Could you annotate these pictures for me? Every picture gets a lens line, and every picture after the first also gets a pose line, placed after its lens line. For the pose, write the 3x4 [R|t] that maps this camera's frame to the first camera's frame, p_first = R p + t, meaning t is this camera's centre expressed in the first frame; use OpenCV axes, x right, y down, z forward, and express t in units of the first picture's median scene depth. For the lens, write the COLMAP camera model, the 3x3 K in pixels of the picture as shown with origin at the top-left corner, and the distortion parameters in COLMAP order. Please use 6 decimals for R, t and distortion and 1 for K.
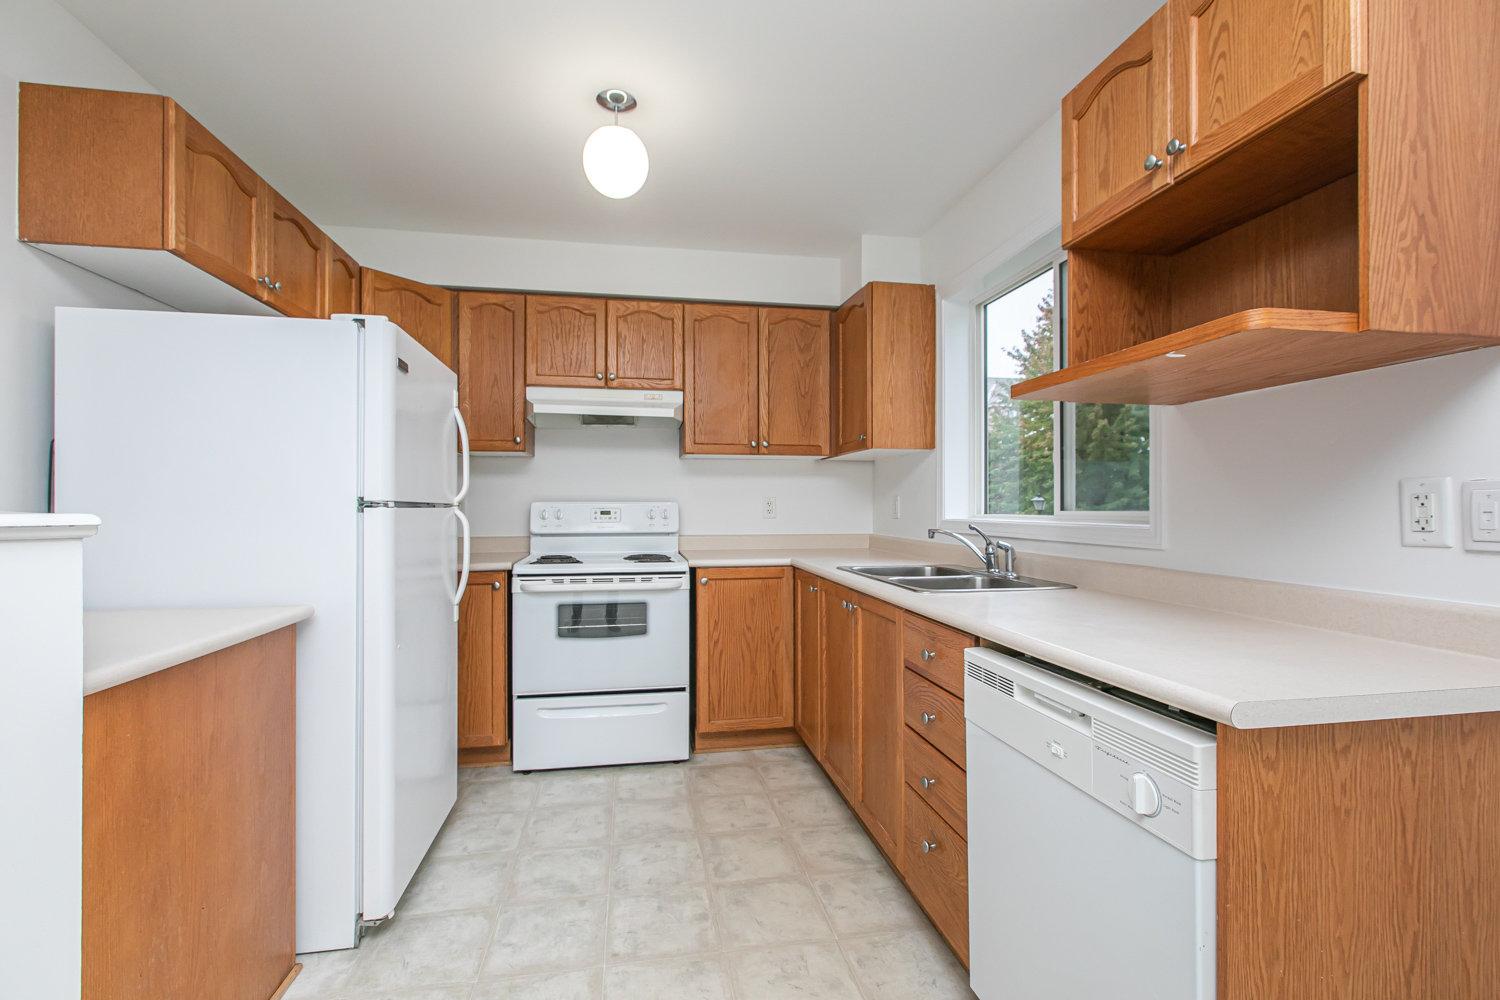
lens RADIAL K [[649.5, 0, 749.4], [0, 649.5, 504.5], [0, 0, 1]] dist [-0.001148, 0.000097]
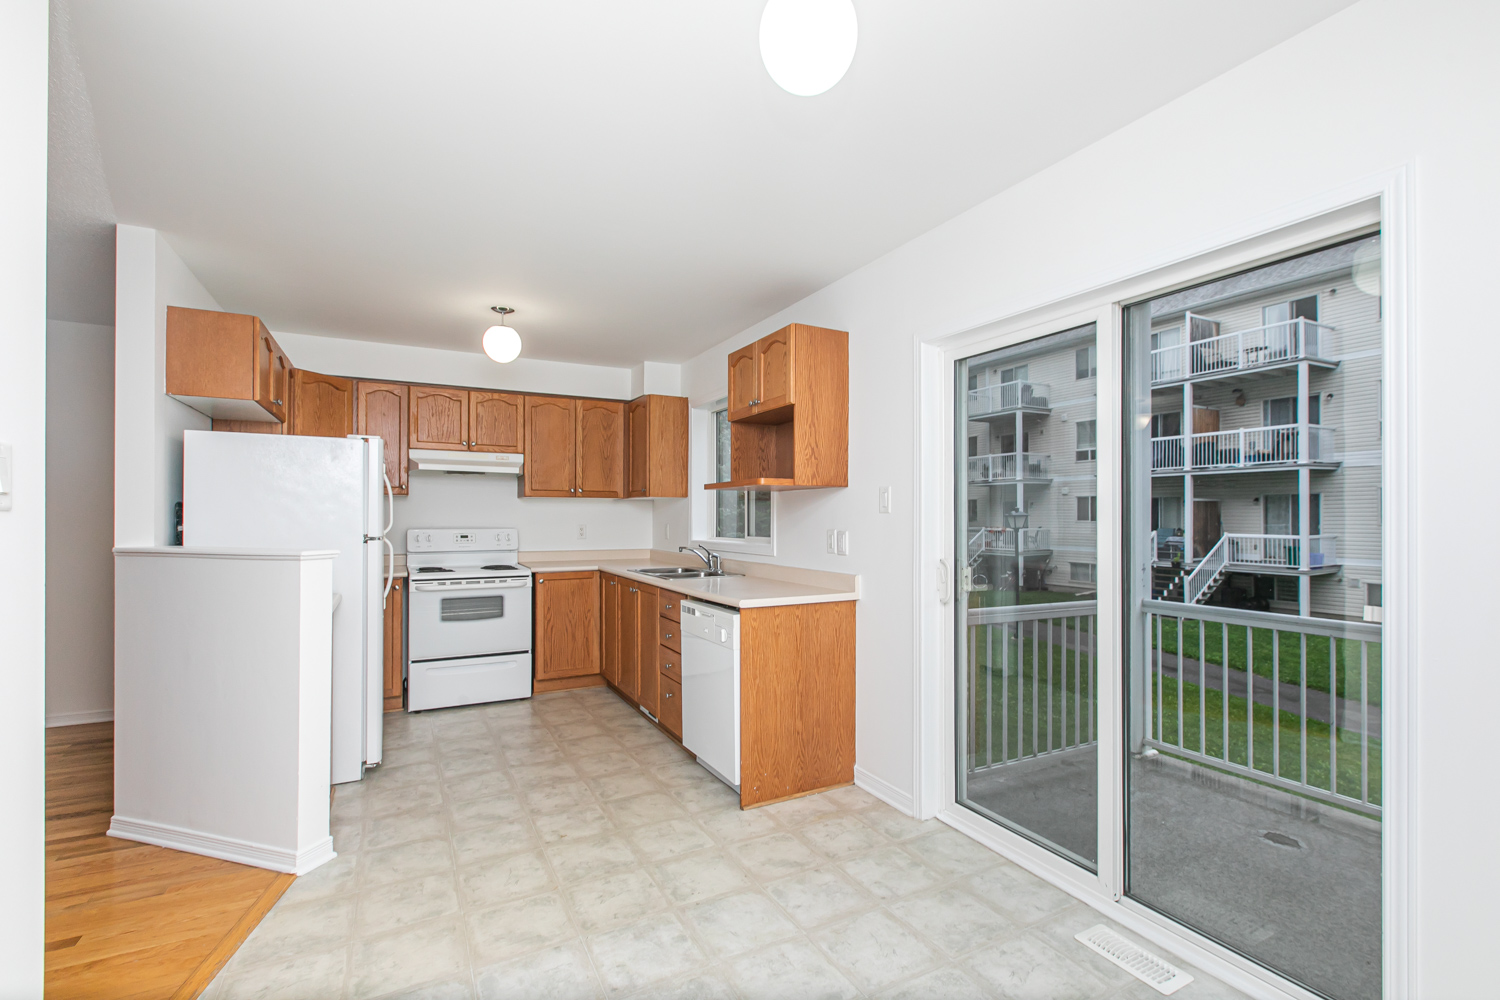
lens RADIAL K [[681.5, 0, 752.0], [0, 681.5, 512.8], [0, 0, 1]] dist [-0.001747, -0.000395]
pose [[0.953511, 0.002647, 0.301346, -0.085458], [-0.002011, 0.999995, -0.002420, -0.044865], [-0.301351, 0.001701, 0.953512, -0.740026]]
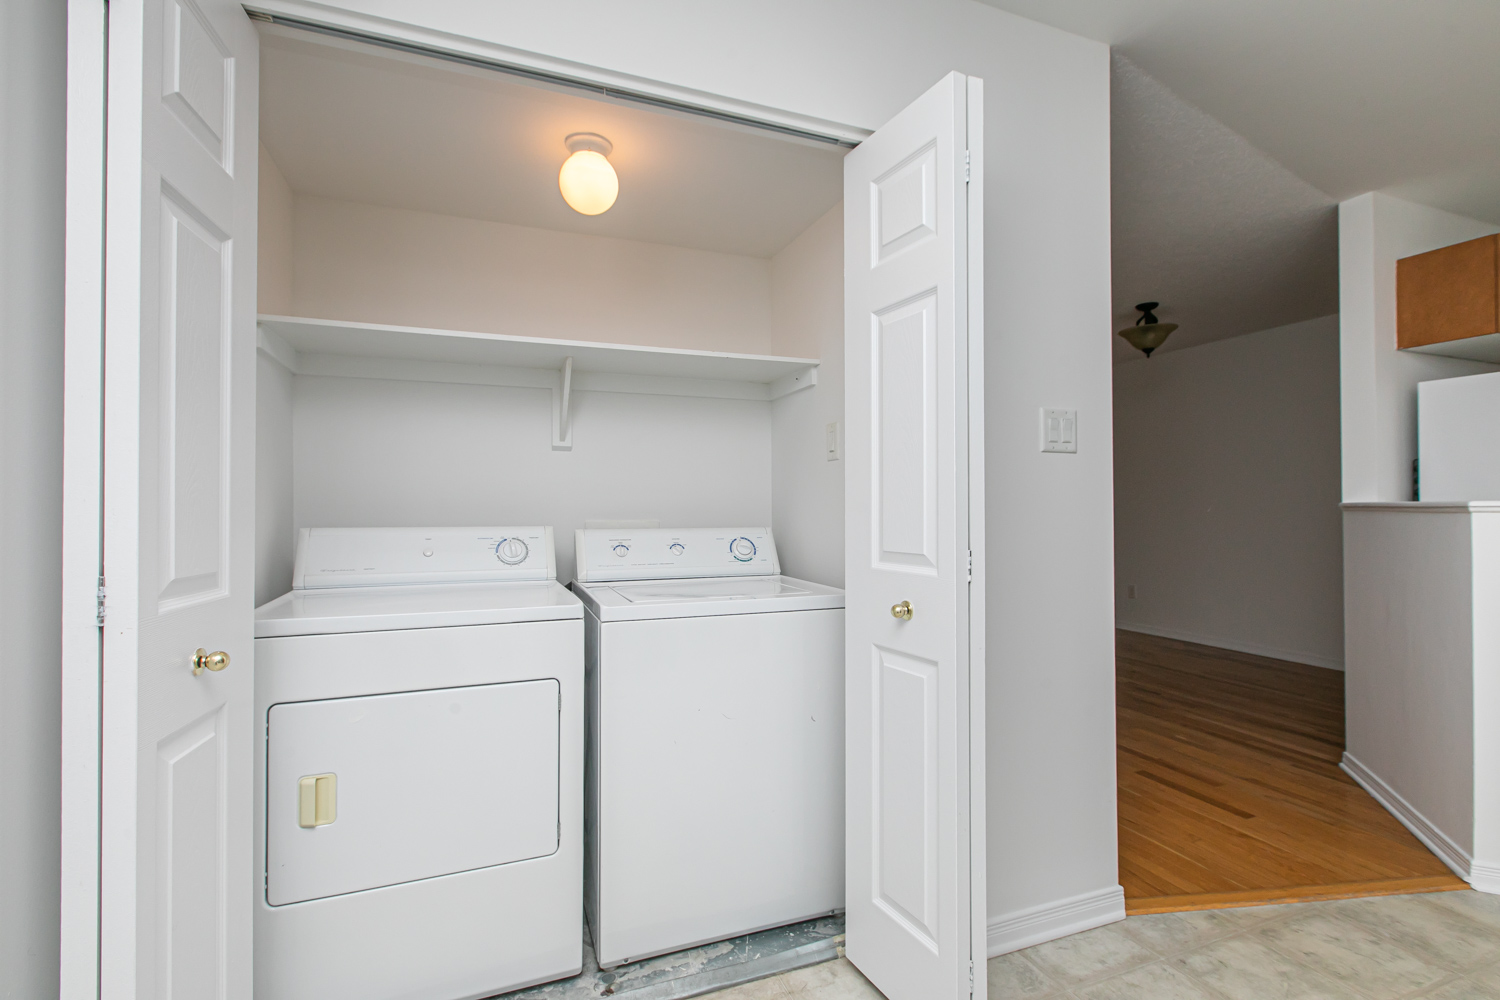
lens RADIAL K [[665.4, 0, 747.4], [0, 665.4, 501.3], [0, 0, 1]] dist [-0.003600, -0.000795]
pose [[0.171500, -0.010548, -0.985128, 0.201683], [0.004630, 0.999940, -0.009901, 0.011033], [0.985173, -0.002863, 0.171539, -0.612402]]
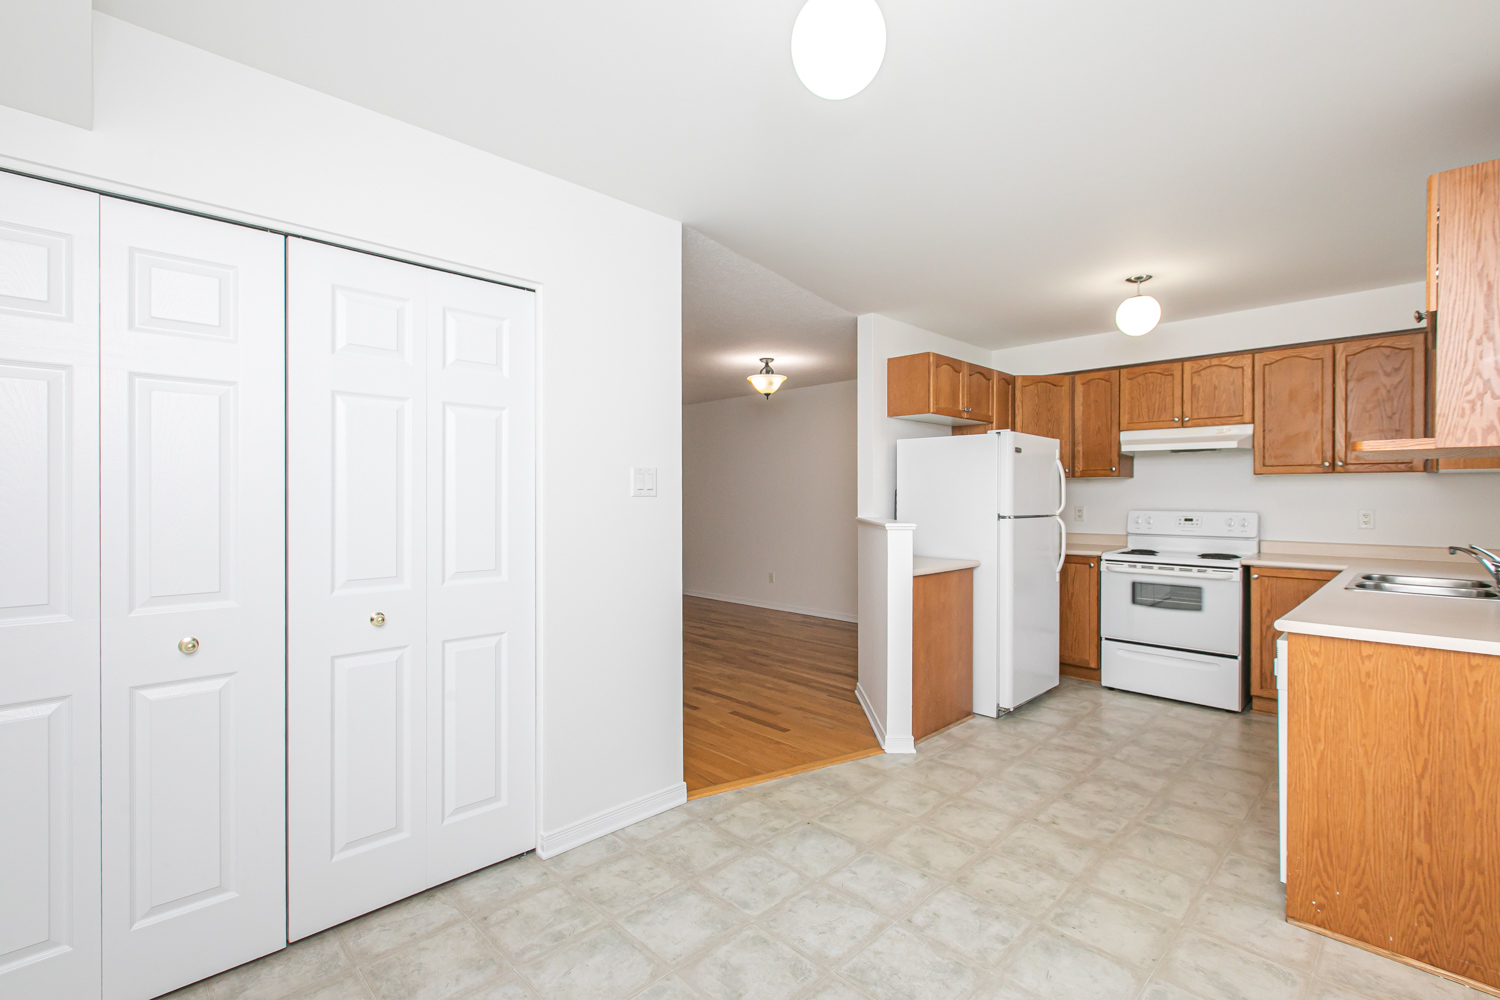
lens RADIAL K [[680.7, 0, 732.1], [0, 680.7, 497.9], [0, 0, 1]] dist [-0.001096, -0.000601]
pose [[0.535257, 0.003918, -0.844680, 0.539390], [0.001572, 0.999983, 0.005634, -0.049342], [0.844688, -0.004343, 0.535242, -0.621353]]
